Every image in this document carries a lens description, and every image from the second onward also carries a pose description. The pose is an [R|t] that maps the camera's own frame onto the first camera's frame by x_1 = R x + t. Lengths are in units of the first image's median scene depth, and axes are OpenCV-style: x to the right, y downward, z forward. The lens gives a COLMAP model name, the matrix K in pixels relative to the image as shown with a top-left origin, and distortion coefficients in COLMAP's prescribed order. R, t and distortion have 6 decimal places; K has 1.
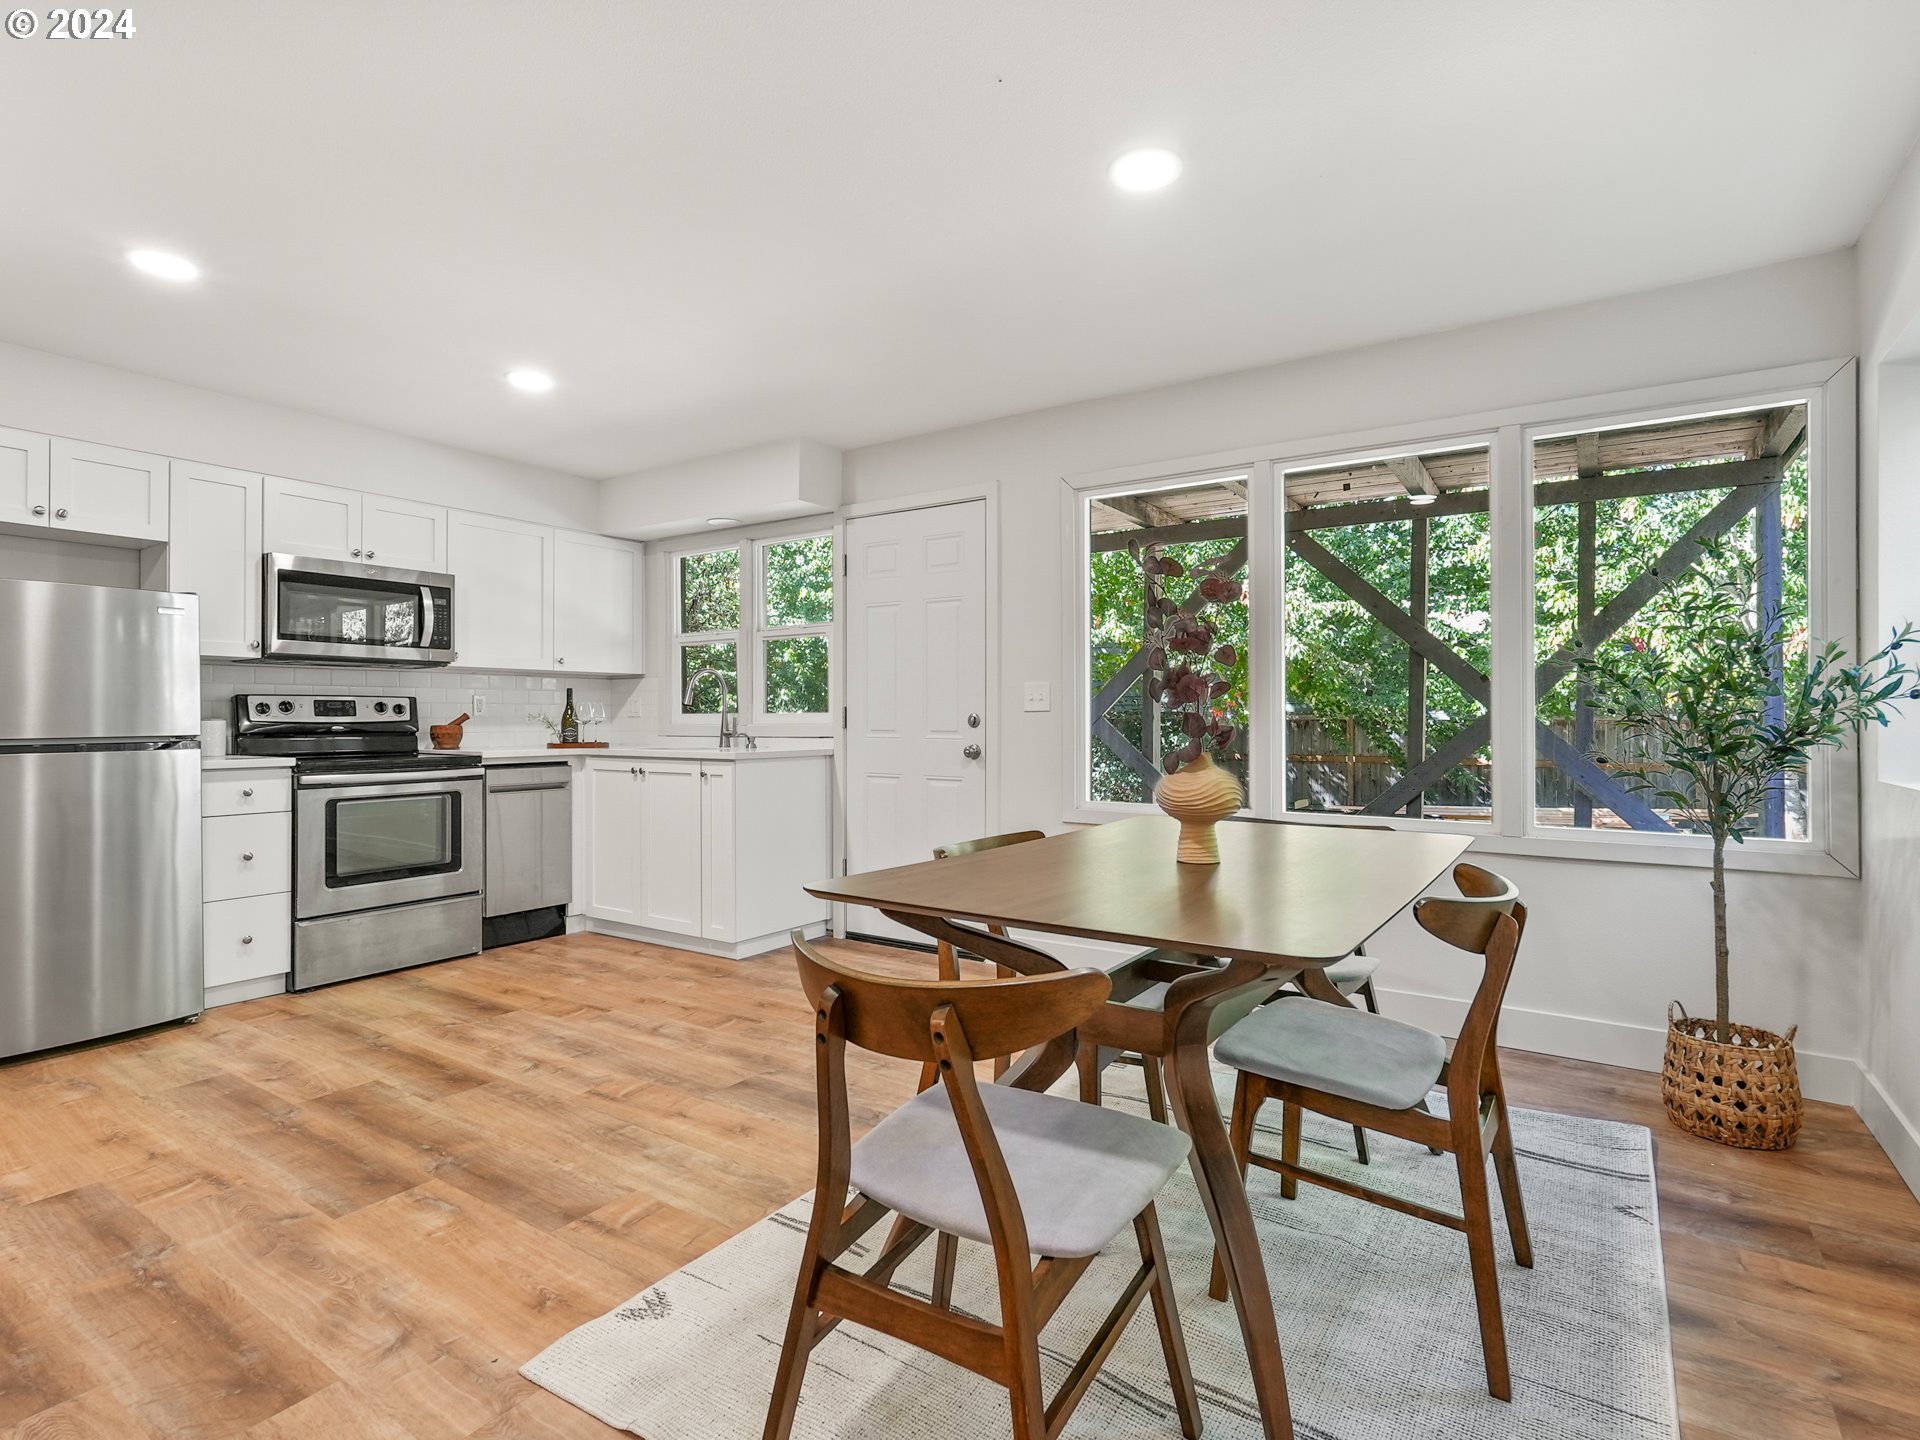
lens RADIAL K [[958.9, 0, 950.0], [0, 958.9, 723.2], [0, 0, 1]] dist [-0.013952, 0.008130]
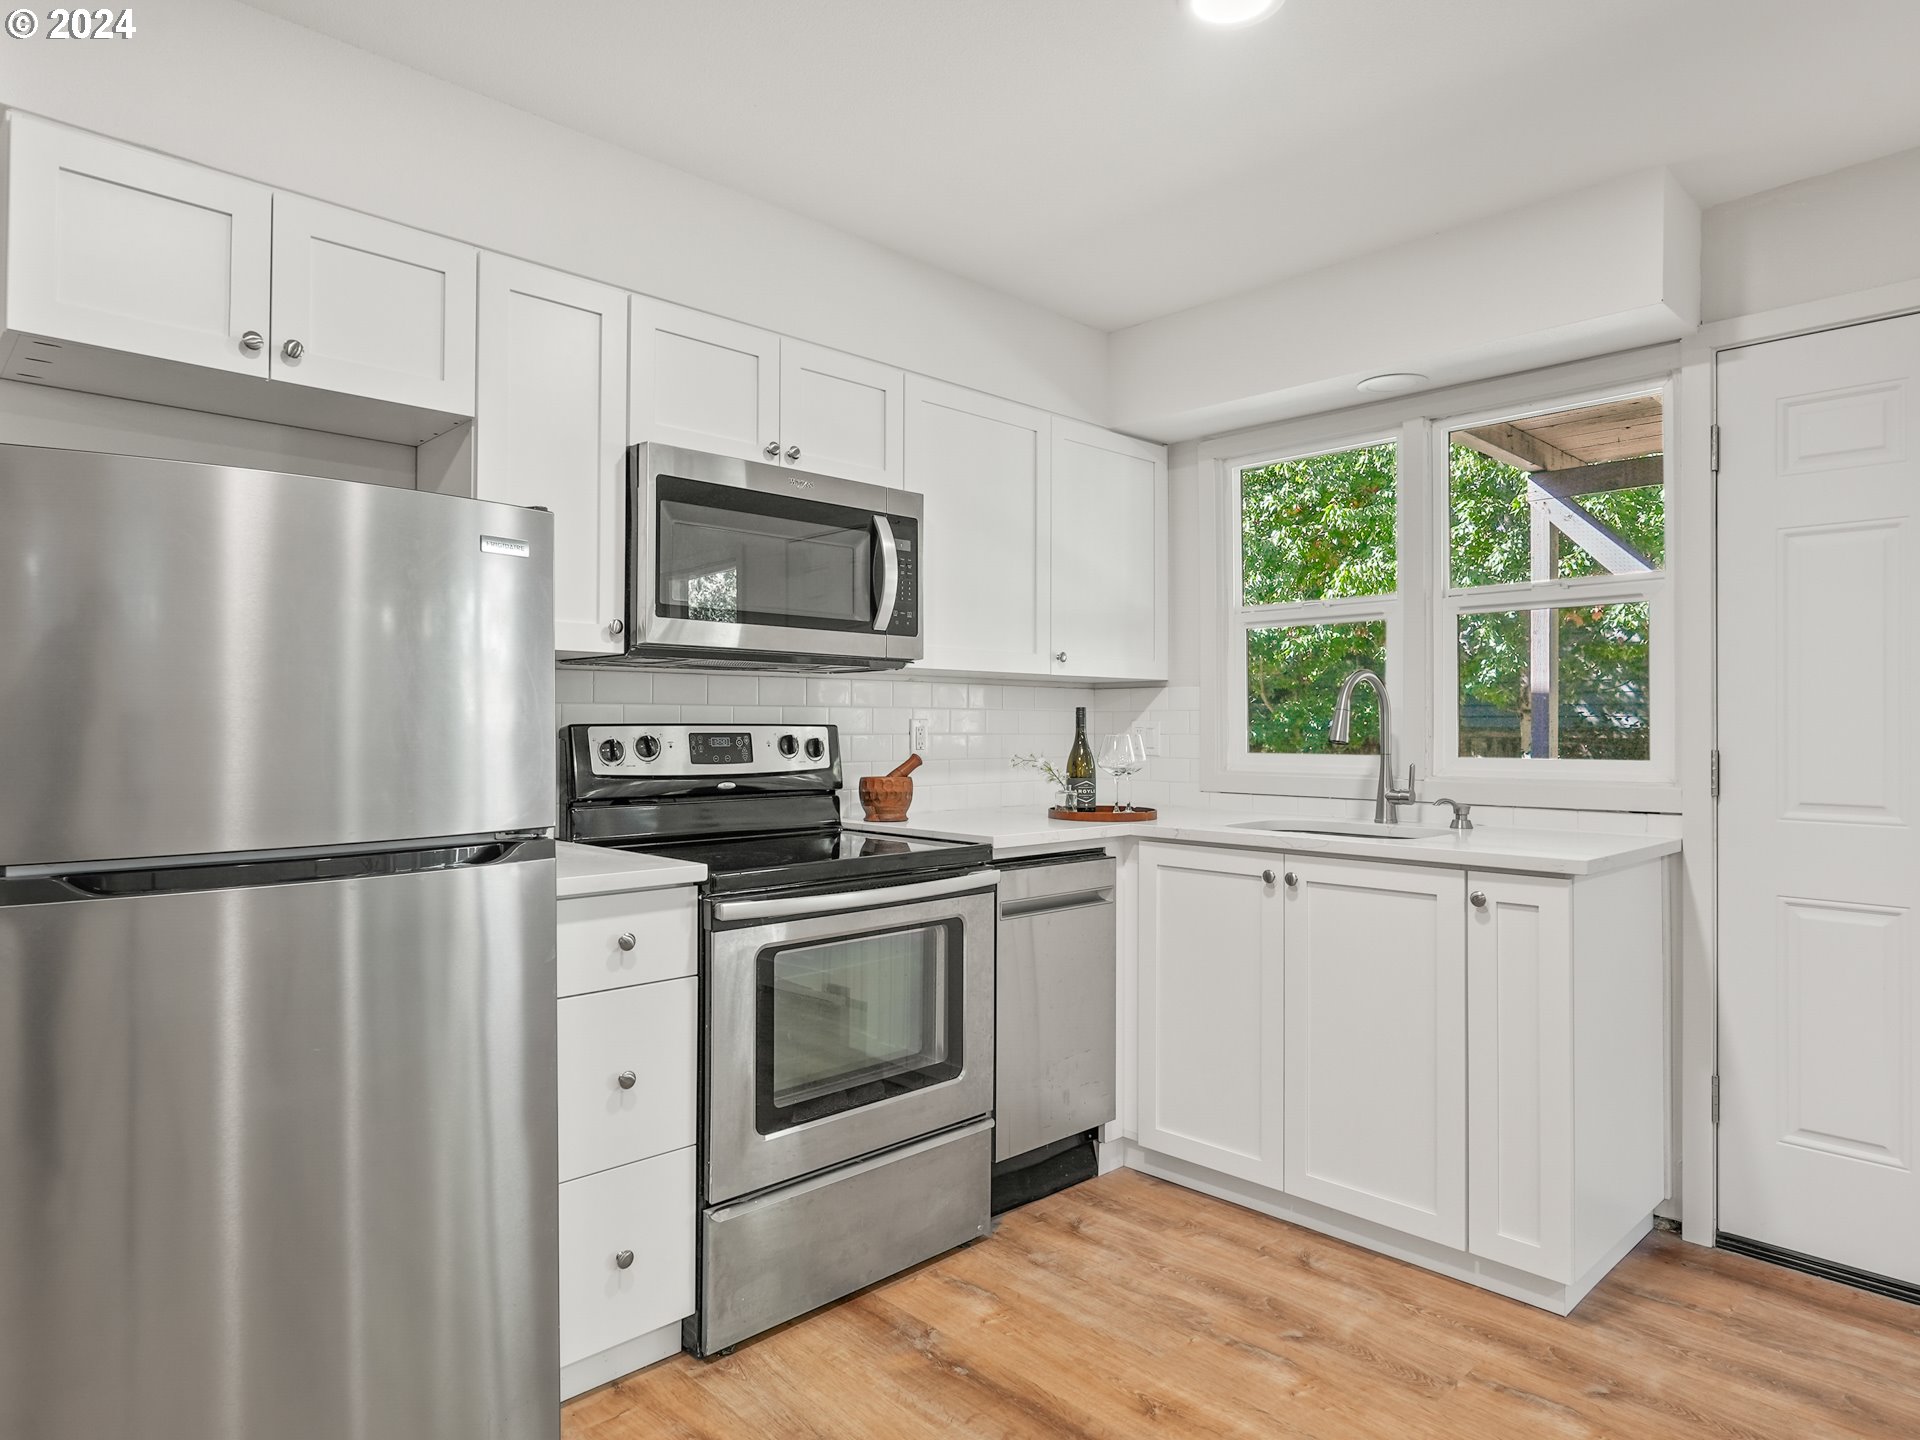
lens RADIAL K [[1156.7, 0, 953.3], [0, 1156.7, 728.3], [0, 0, 1]] dist [-0.004926, 0.000370]
pose [[0.977462, 0.005714, -0.211035, -0.378571], [-0.006507, 0.999974, -0.003067, -0.025355], [0.211012, 0.004371, 0.977474, 0.394741]]
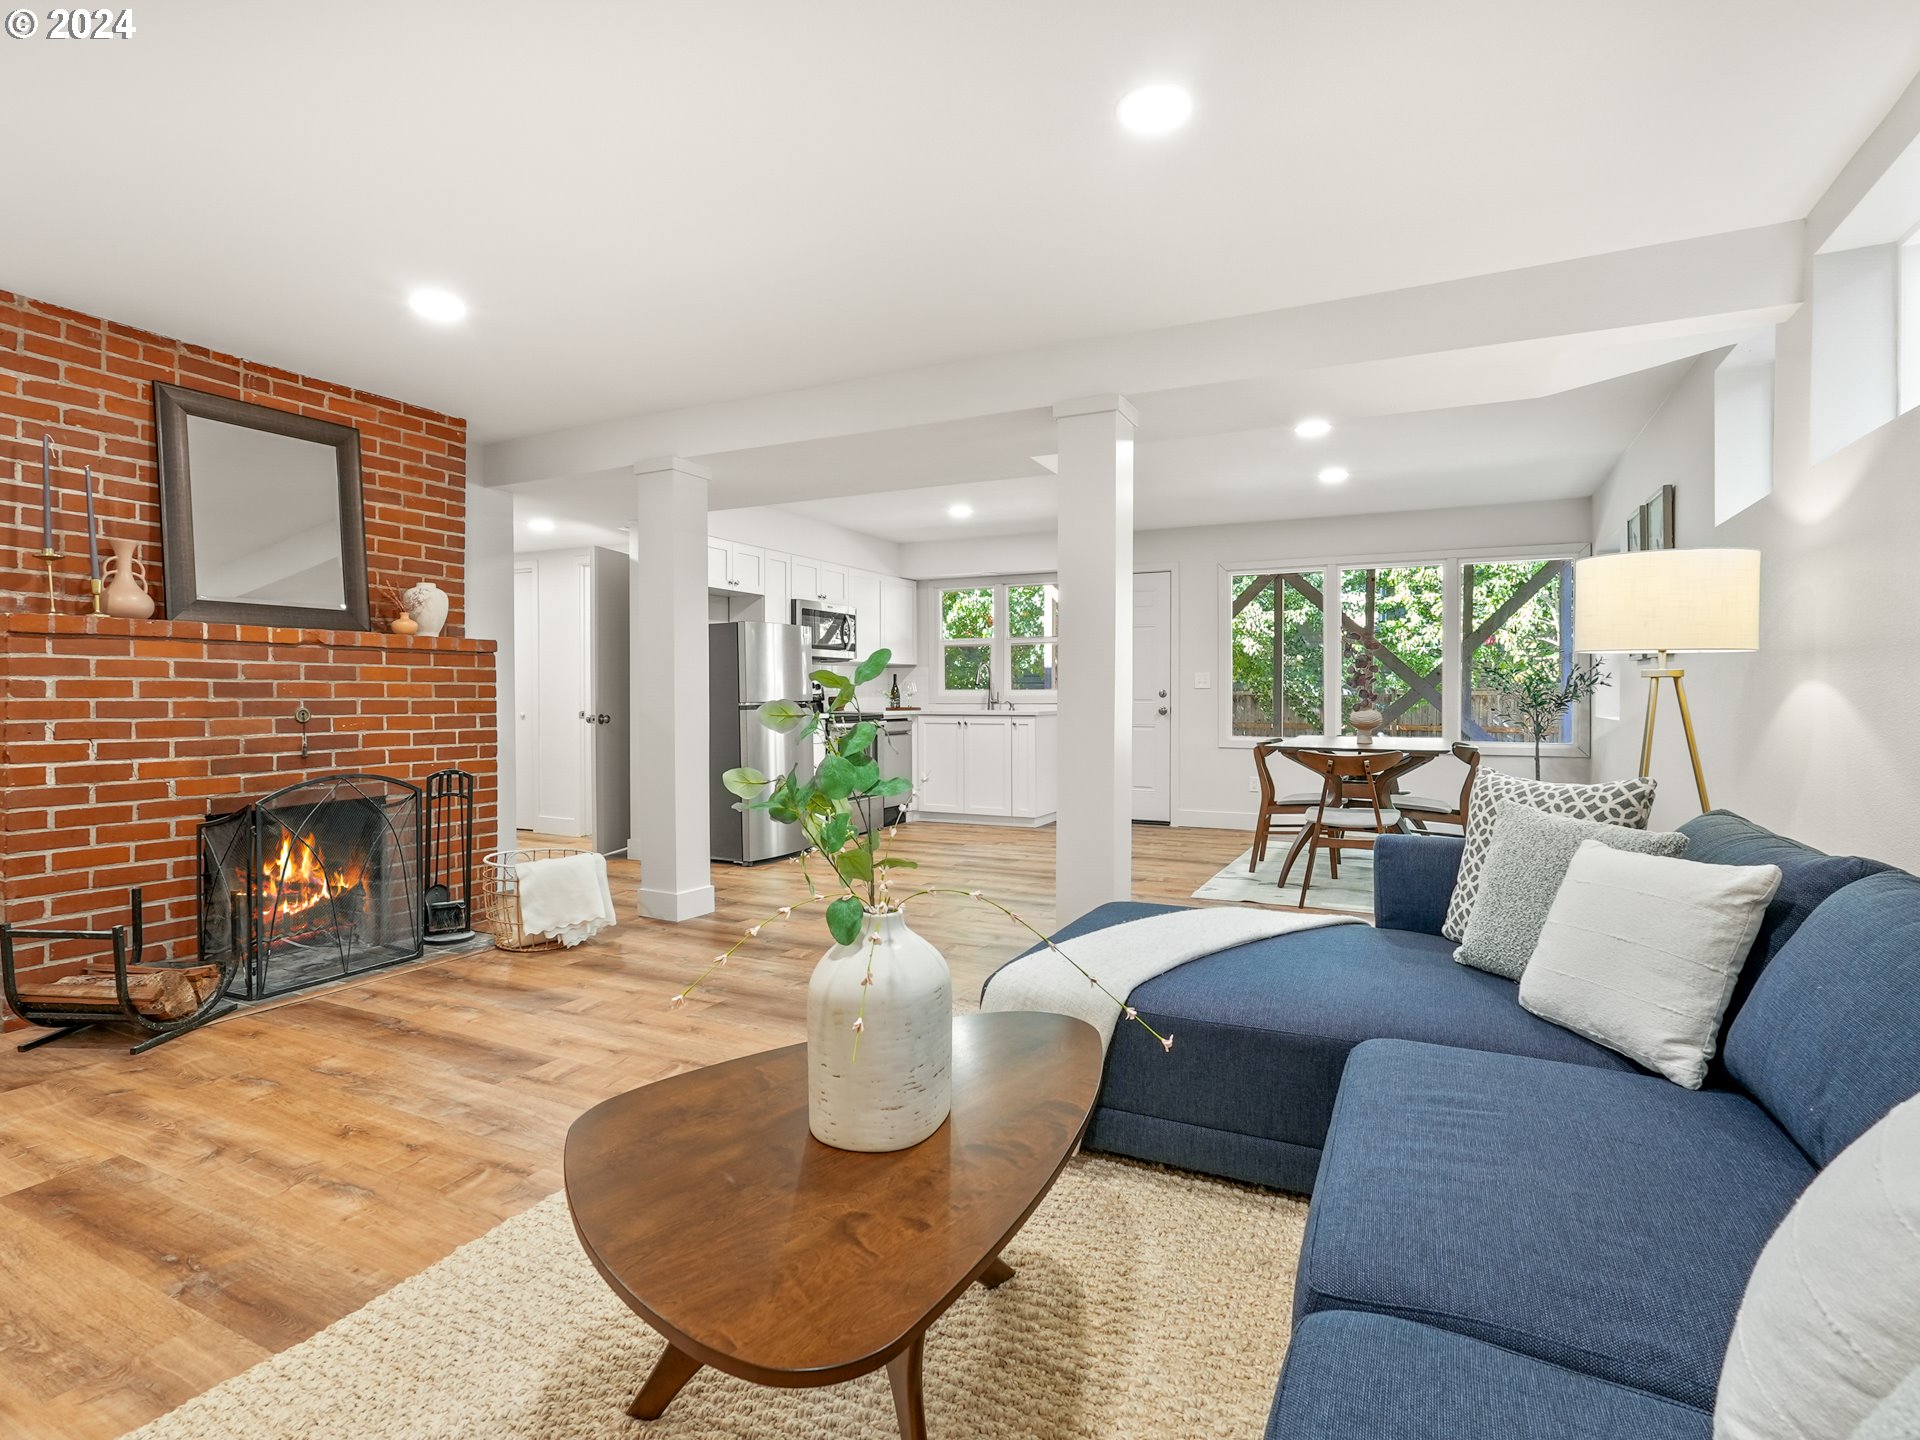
lens RADIAL K [[961.5, 0, 960.0], [0, 961.5, 720.0], [0, 0, 1]] dist [-0.002117, -0.000016]
pose [[0.992367, -0.002293, 0.123295, -0.562951], [-0.000205, 0.999795, 0.020245, 0.009904], [-0.123316, -0.020116, 0.992164, -0.734456]]
